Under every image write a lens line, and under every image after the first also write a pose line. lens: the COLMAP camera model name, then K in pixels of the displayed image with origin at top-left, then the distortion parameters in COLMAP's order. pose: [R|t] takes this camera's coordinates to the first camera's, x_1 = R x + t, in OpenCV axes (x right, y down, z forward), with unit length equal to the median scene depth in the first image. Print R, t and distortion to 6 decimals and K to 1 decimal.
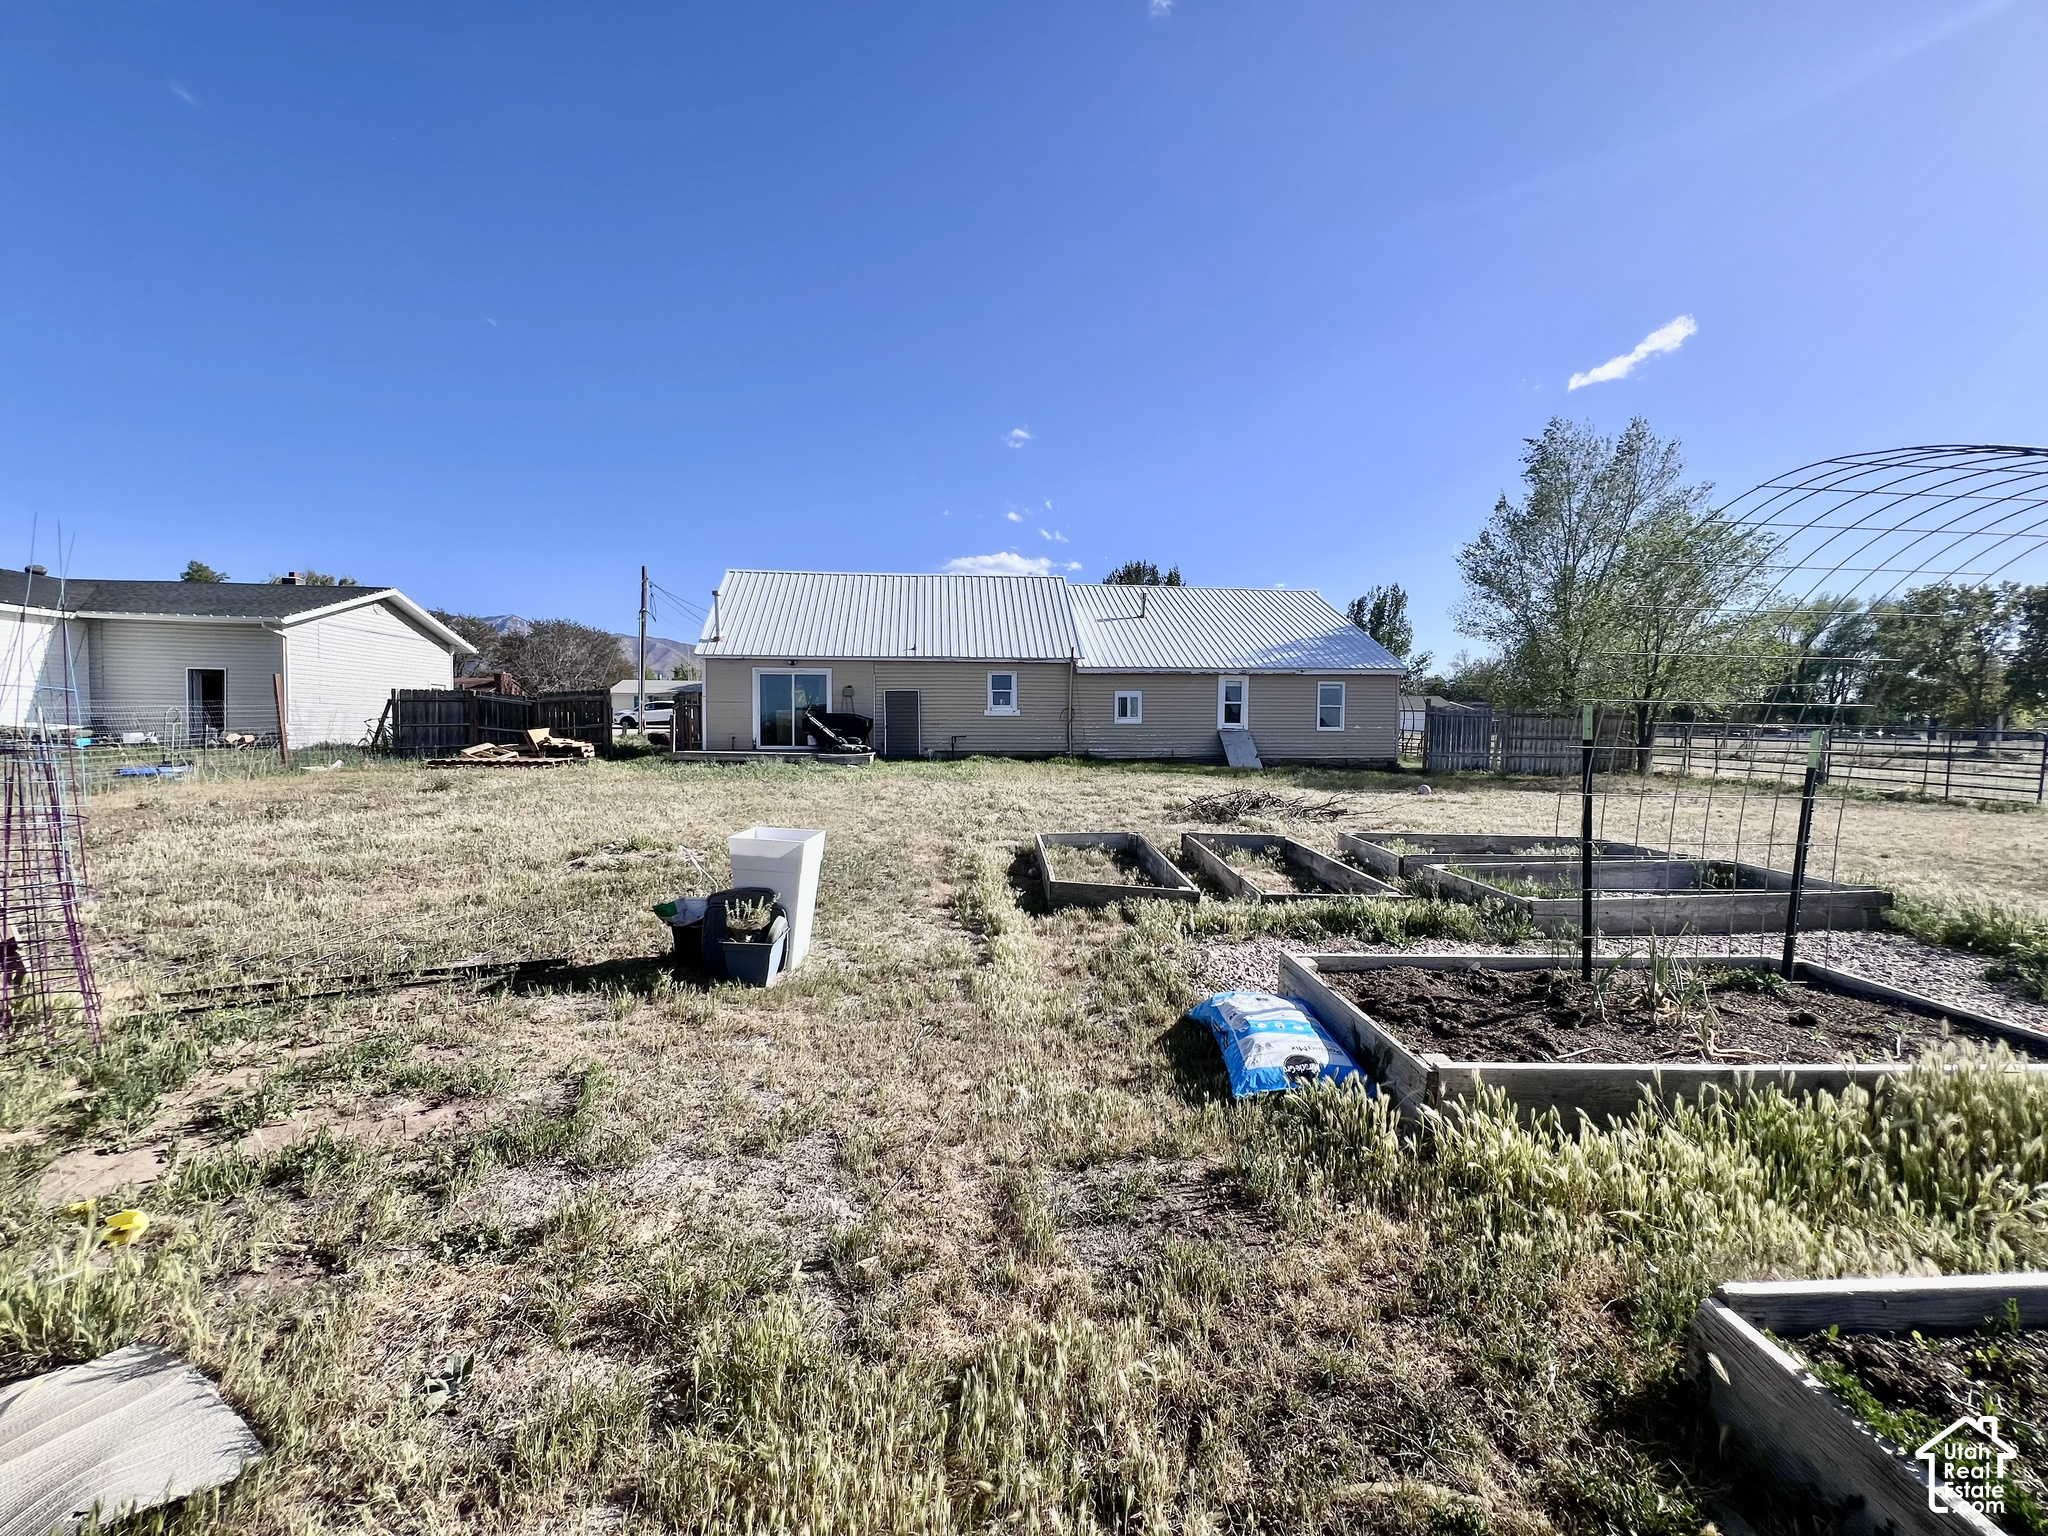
lens RADIAL K [[817.7, 0, 1024.3], [0, 817.7, 766.2], [0, 0, 1]] dist [-0.000962, 0.002539]
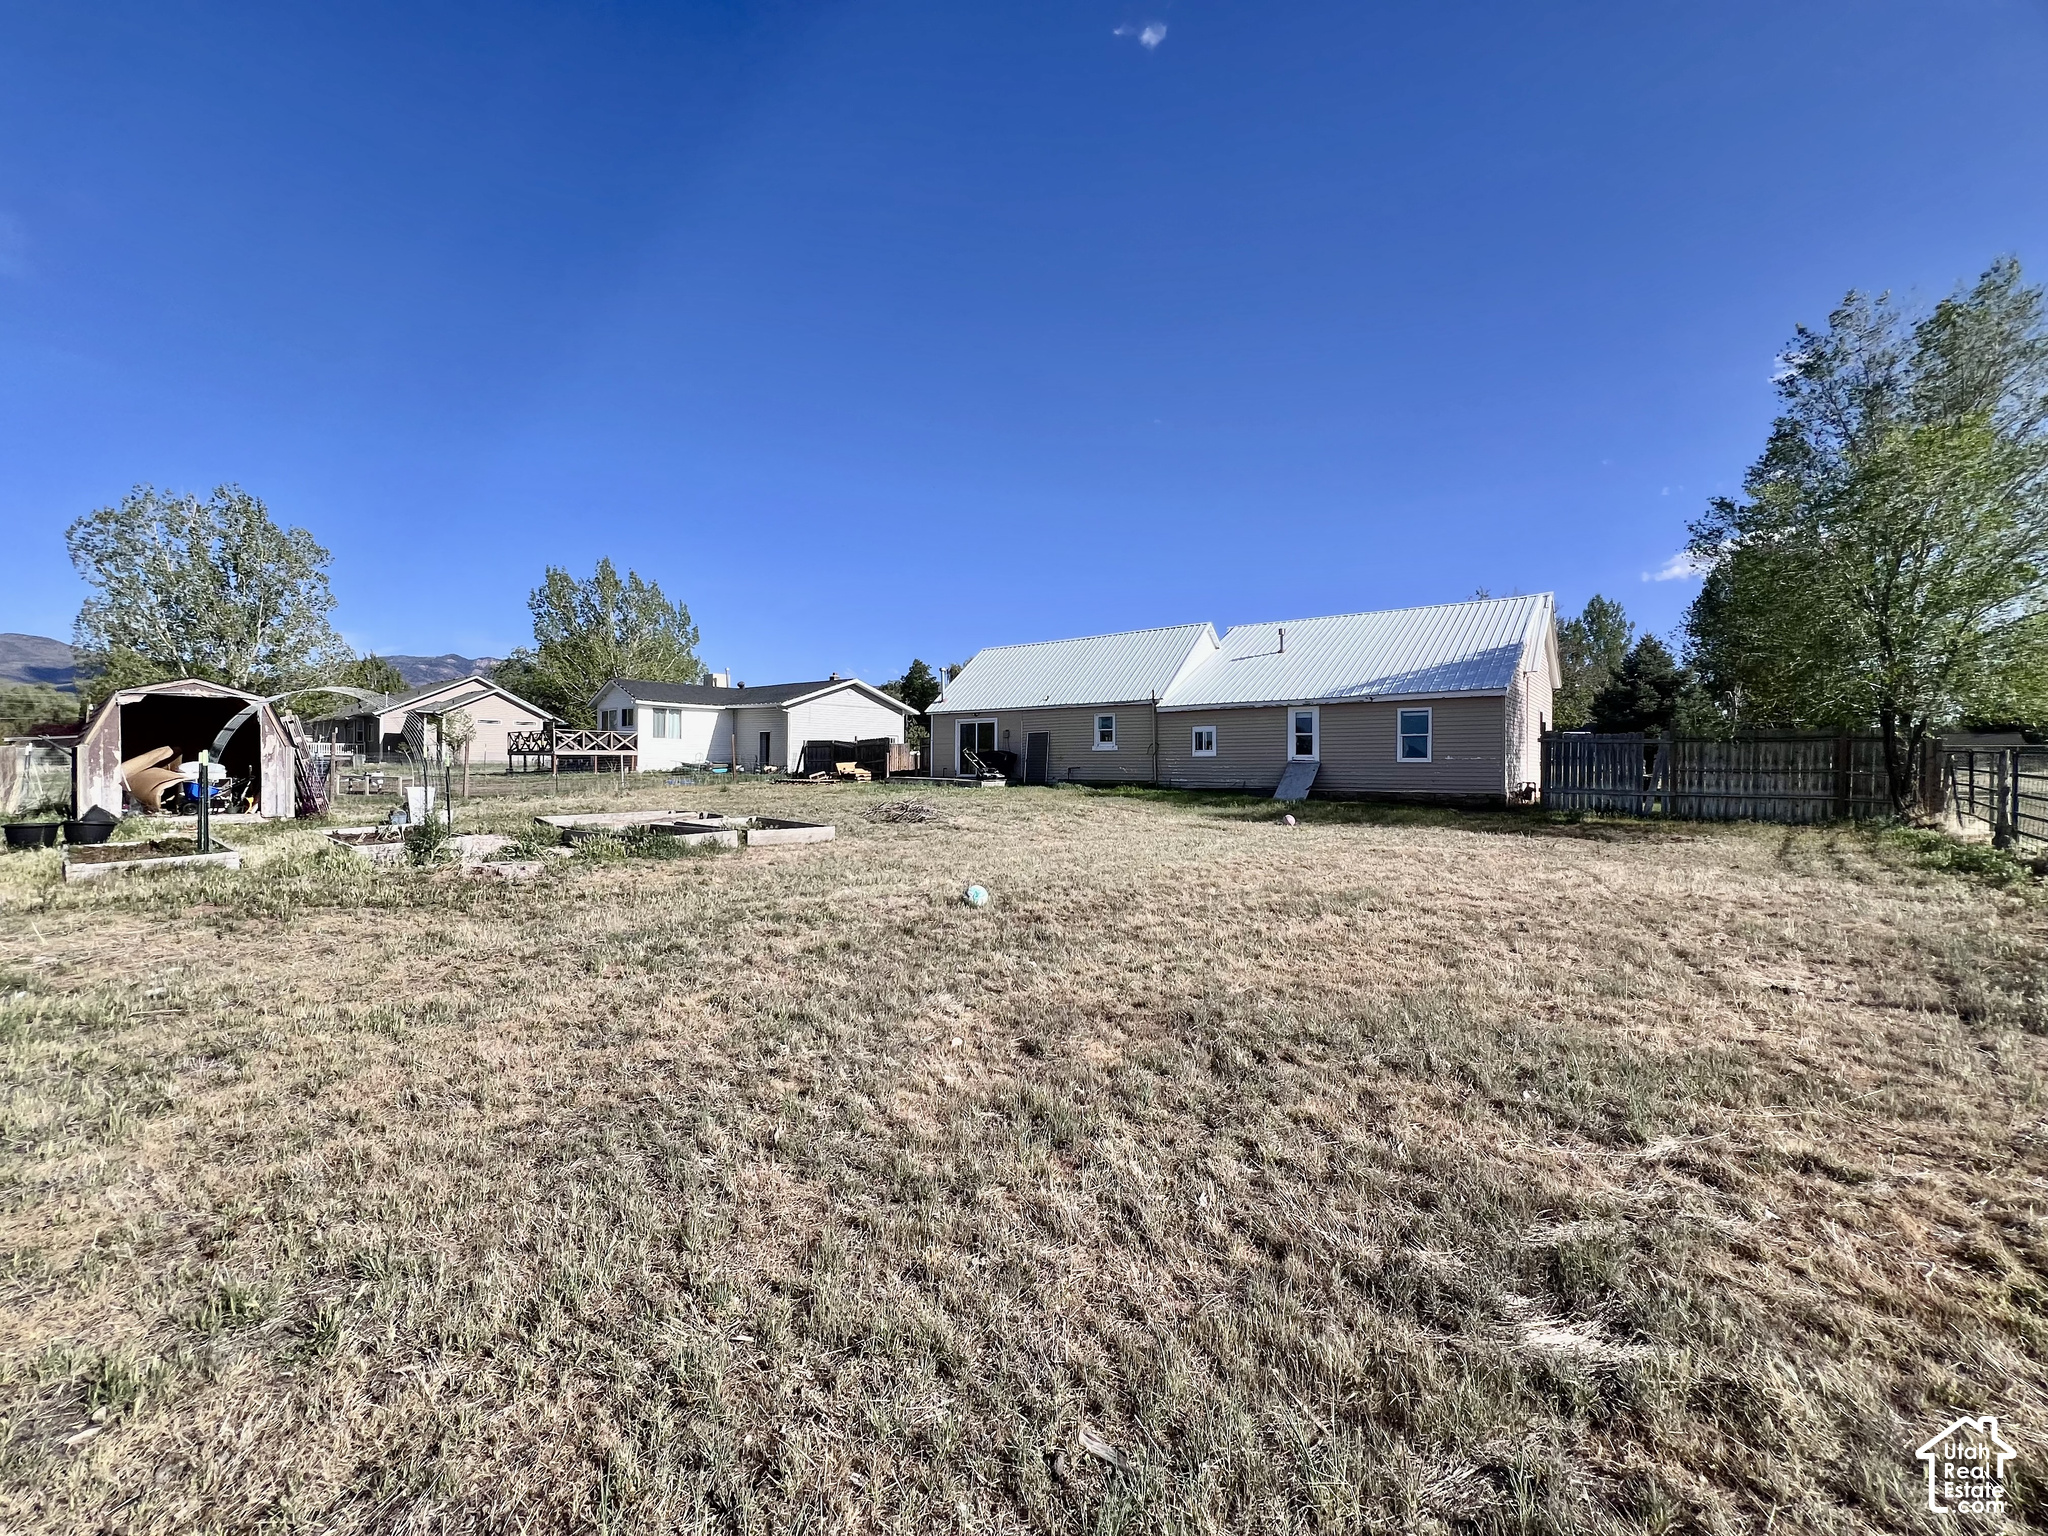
lens RADIAL K [[817.7, 0, 1024.3], [0, 817.7, 766.2], [0, 0, 1]] dist [-0.000962, 0.002539]
pose [[0.727954, -0.001043, -0.685625, 0.706357], [-0.029586, 0.999020, -0.032931, 0.003908], [0.684987, 0.044257, 0.727210, 0.049639]]
